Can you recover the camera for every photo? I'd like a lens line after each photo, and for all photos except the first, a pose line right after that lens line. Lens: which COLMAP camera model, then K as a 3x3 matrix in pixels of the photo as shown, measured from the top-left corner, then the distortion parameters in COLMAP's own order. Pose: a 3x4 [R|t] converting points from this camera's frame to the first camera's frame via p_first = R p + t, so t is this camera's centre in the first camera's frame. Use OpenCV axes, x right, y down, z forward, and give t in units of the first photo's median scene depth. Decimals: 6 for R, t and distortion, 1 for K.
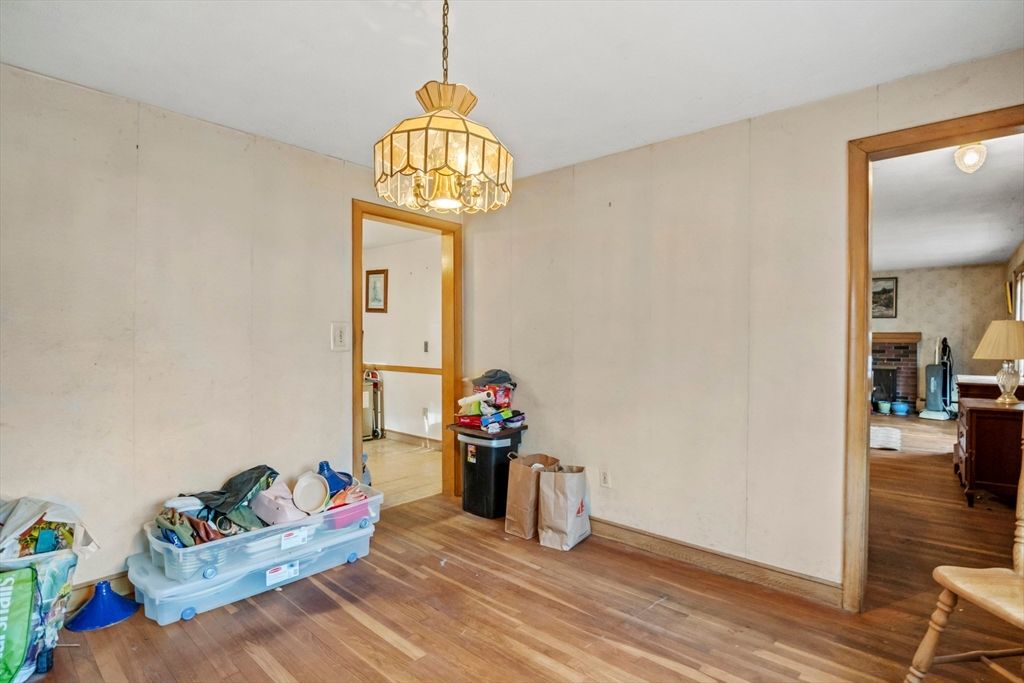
lens RADIAL K [[505.7, 0, 516.4], [0, 505.7, 342.1], [0, 0, 1]] dist [-0.024218, 0.000203]
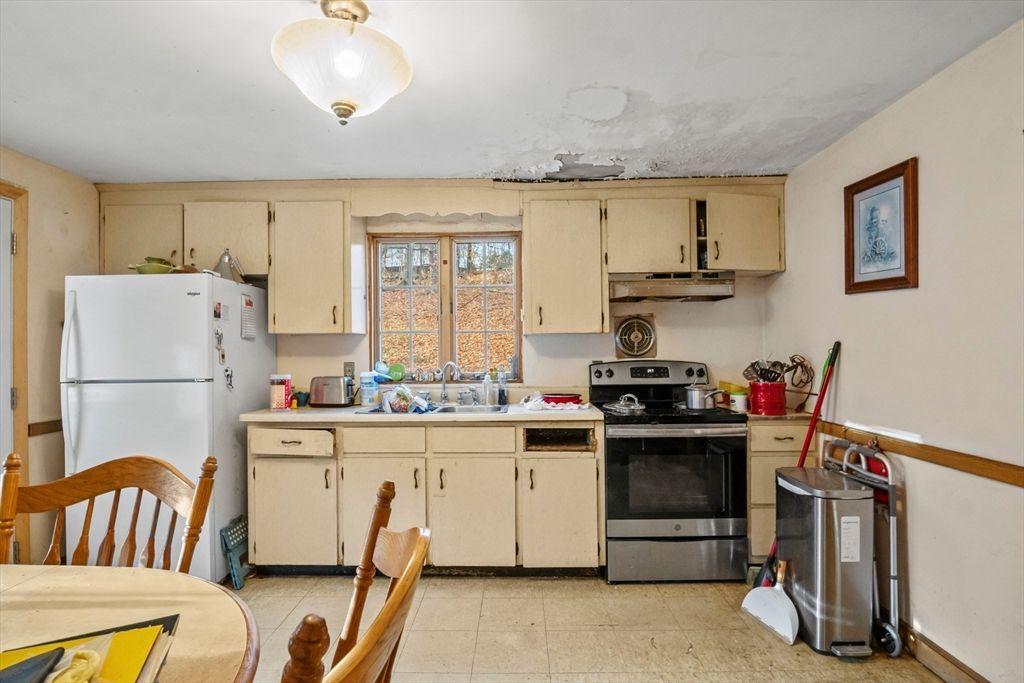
lens RADIAL K [[509.9, 0, 520.4], [0, 509.9, 342.8], [0, 0, 1]] dist [-0.013490, -0.000495]
pose [[0.650306, -0.016262, -0.759498, -0.172148], [0.004306, 0.999834, -0.017721, -0.015974], [0.759660, 0.008254, 0.650268, 0.576344]]
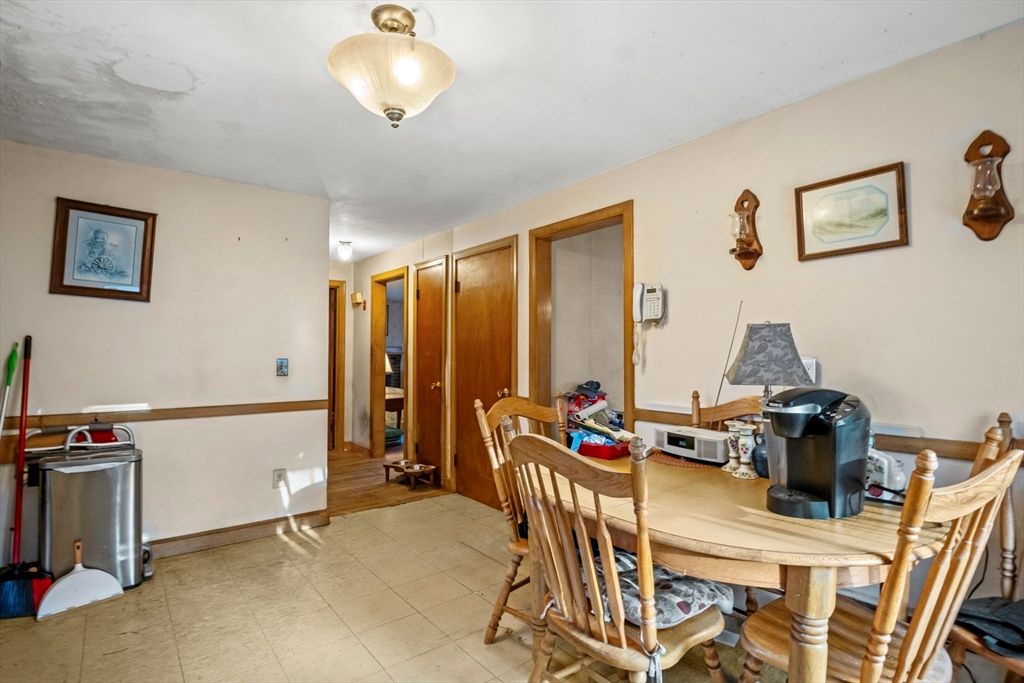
lens RADIAL K [[509.9, 0, 520.4], [0, 509.9, 342.8], [0, 0, 1]] dist [-0.013490, -0.000495]
pose [[0.184419, 0.020863, 0.982626, -0.671646], [0.014392, 0.999610, -0.023924, -0.001159], [-0.982742, 0.018554, 0.184047, 0.553949]]
